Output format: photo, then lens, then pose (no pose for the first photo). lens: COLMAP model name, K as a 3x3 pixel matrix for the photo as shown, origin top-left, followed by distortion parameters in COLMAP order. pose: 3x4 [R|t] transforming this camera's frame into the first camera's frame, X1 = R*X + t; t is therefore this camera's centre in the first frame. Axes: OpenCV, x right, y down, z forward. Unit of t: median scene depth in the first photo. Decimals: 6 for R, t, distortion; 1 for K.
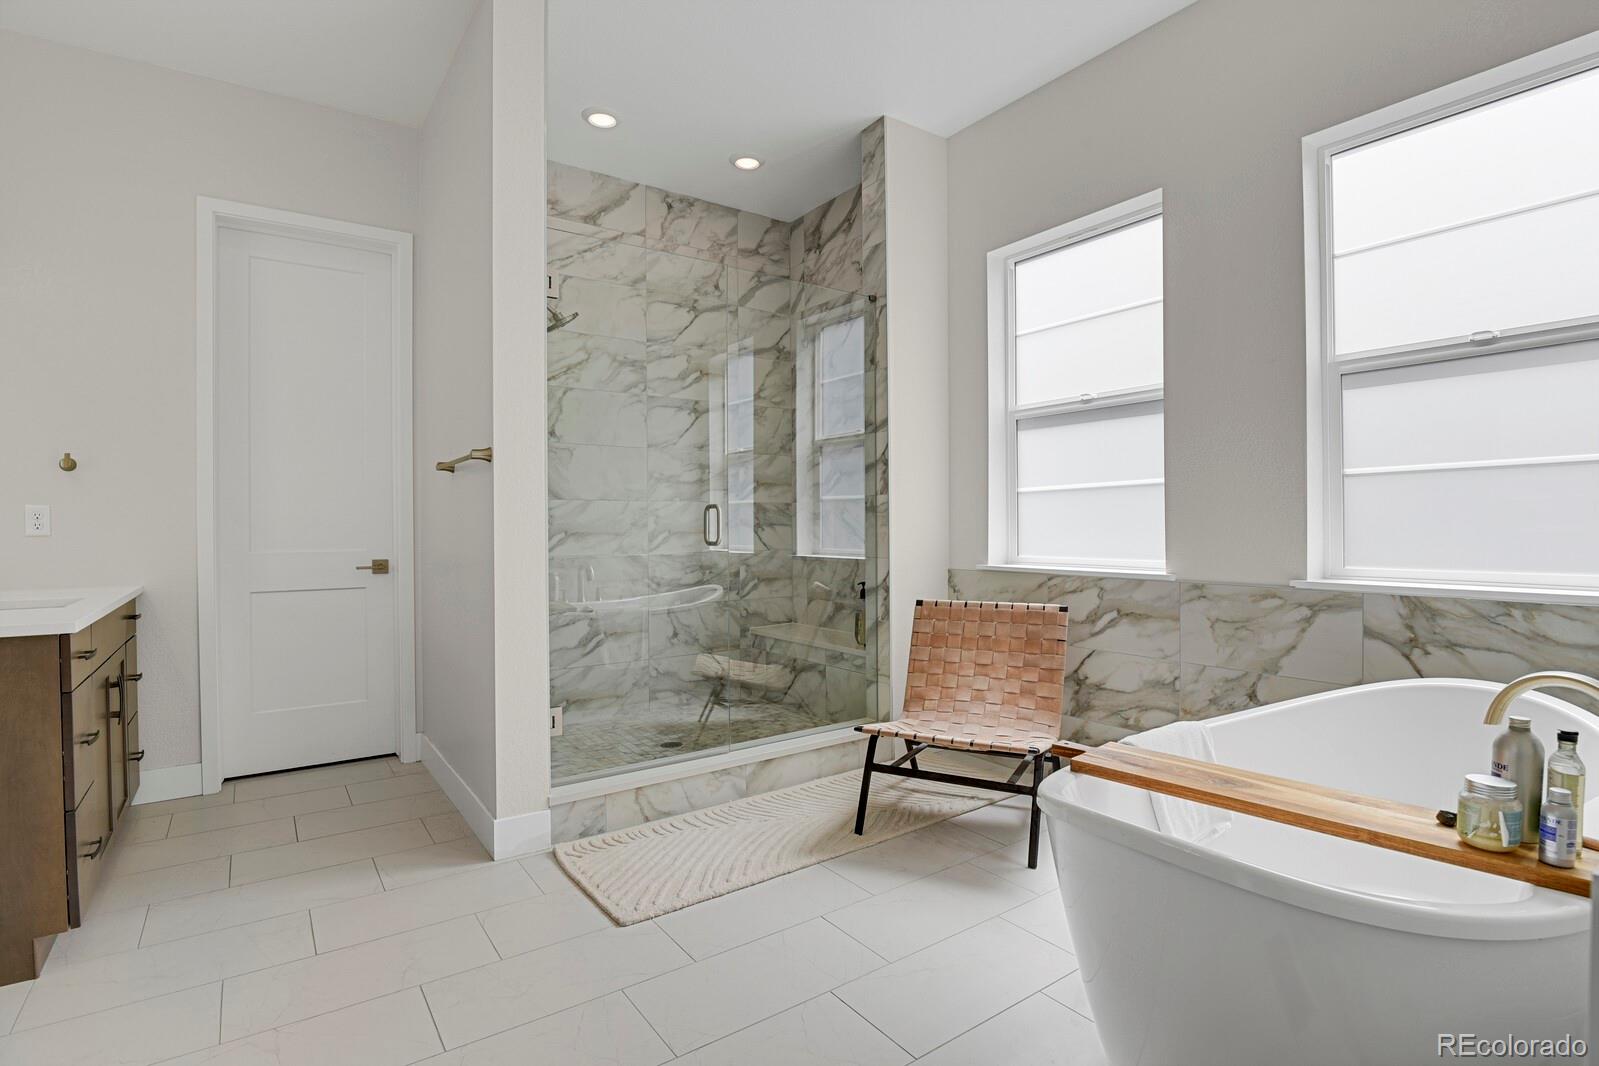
lens RADIAL K [[788.8, 0, 806.6], [0, 788.8, 533.5], [0, 0, 1]] dist [-0.016327, -0.004046]
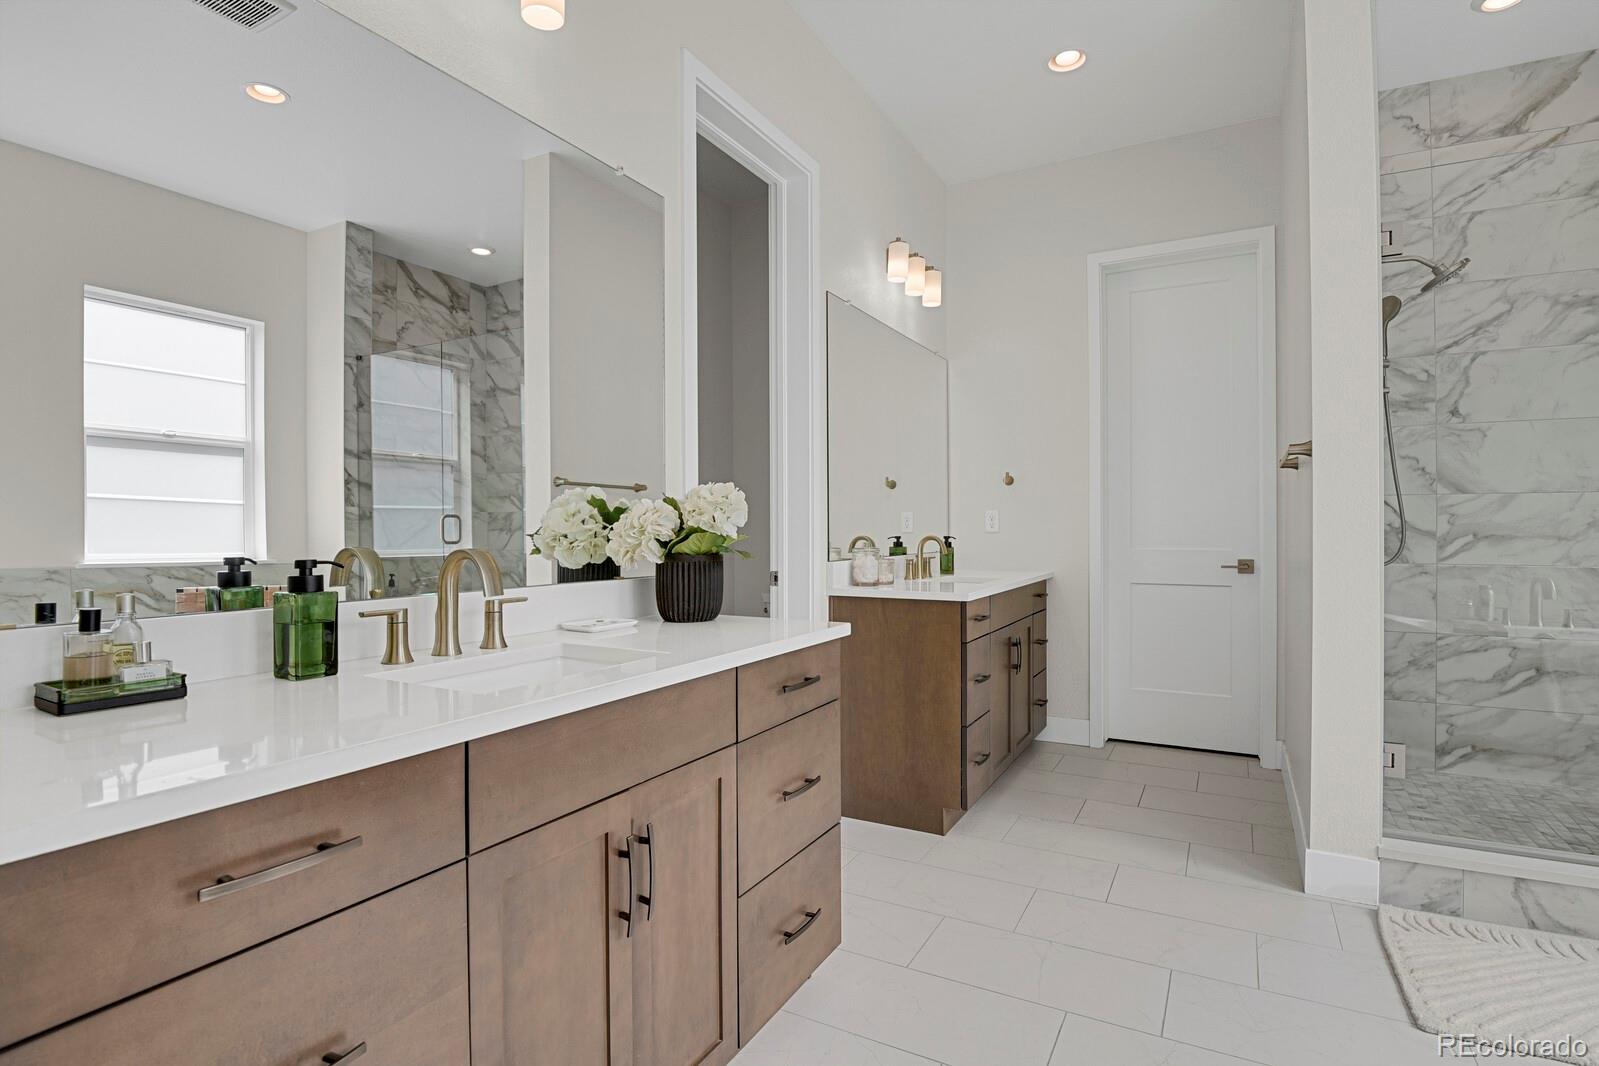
lens RADIAL K [[788.8, 0, 807.4], [0, 788.8, 532.8], [0, 0, 1]] dist [-0.016327, -0.004046]
pose [[0.437059, 0.011063, -0.899365, 0.140190], [-0.010355, 0.999920, 0.007267, -0.002721], [0.899373, 0.006137, 0.437139, 0.067772]]
